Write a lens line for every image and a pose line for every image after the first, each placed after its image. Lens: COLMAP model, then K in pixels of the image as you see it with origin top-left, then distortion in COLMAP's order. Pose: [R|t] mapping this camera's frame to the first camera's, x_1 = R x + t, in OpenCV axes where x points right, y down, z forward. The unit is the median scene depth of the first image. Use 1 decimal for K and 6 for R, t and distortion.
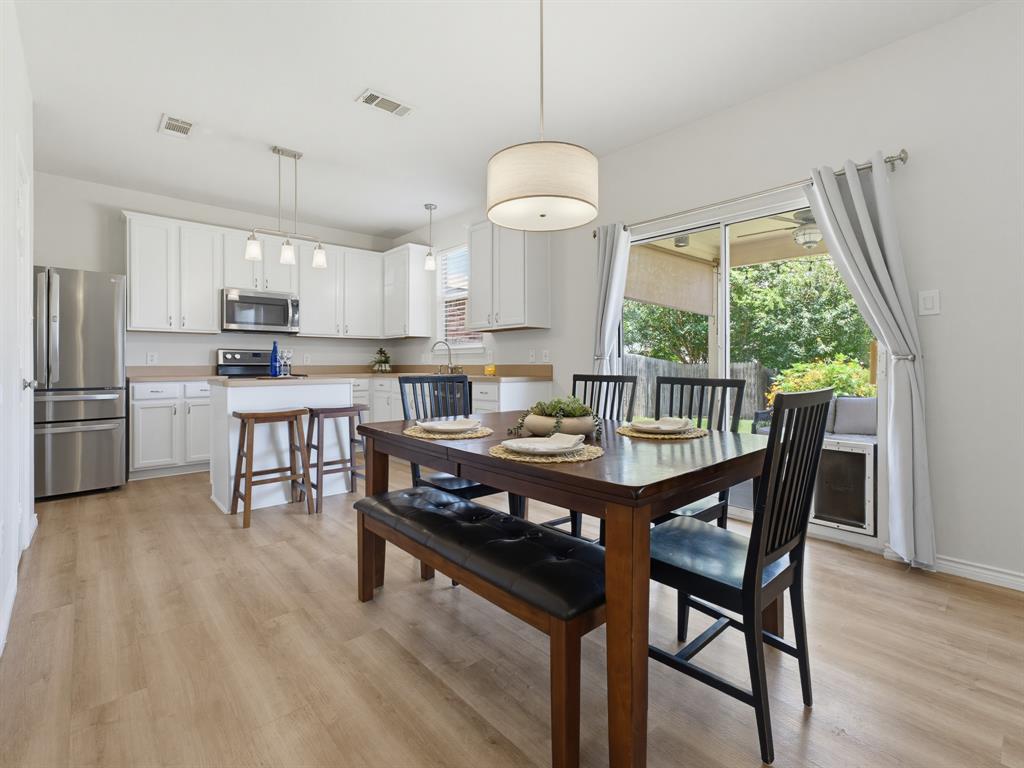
lens RADIAL K [[486.2, 0, 495.4], [0, 486.2, 365.0], [0, 0, 1]] dist [0.019447, 0.000334]
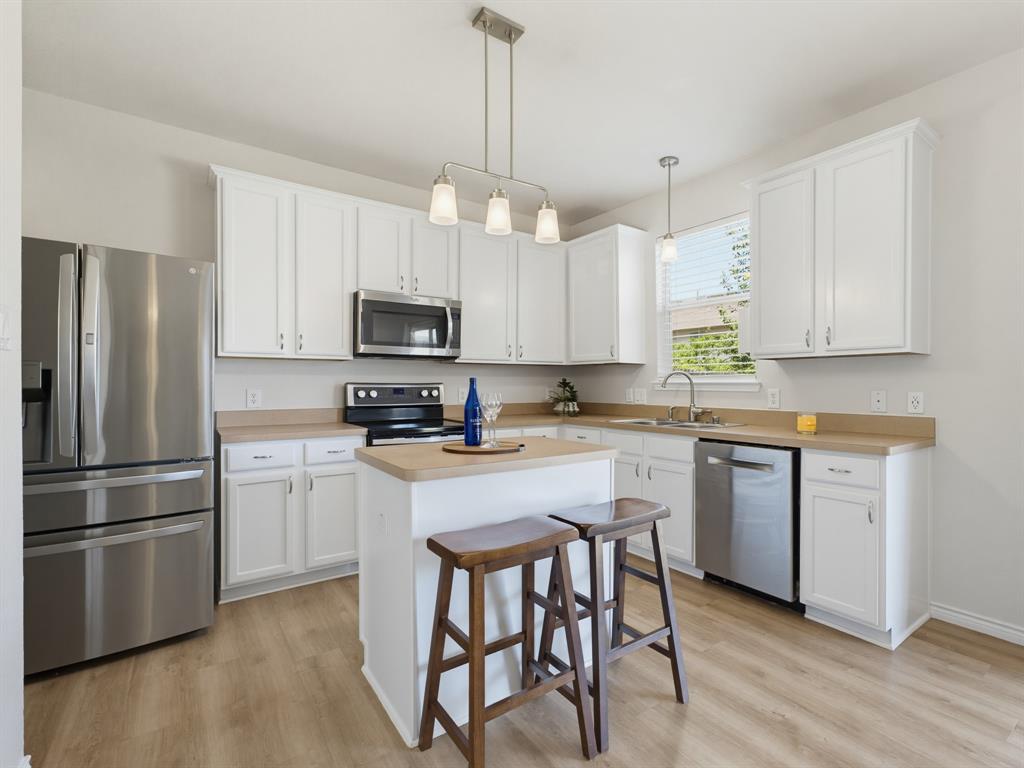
lens RADIAL K [[480.6, 0, 534.0], [0, 480.6, 381.4], [0, 0, 1]] dist [0.001056, 0.000418]
pose [[0.997999, 0.004260, -0.063082, -0.298596], [-0.004364, 0.999989, -0.001515, -0.038252], [0.063075, 0.001787, 0.998007, 0.400981]]
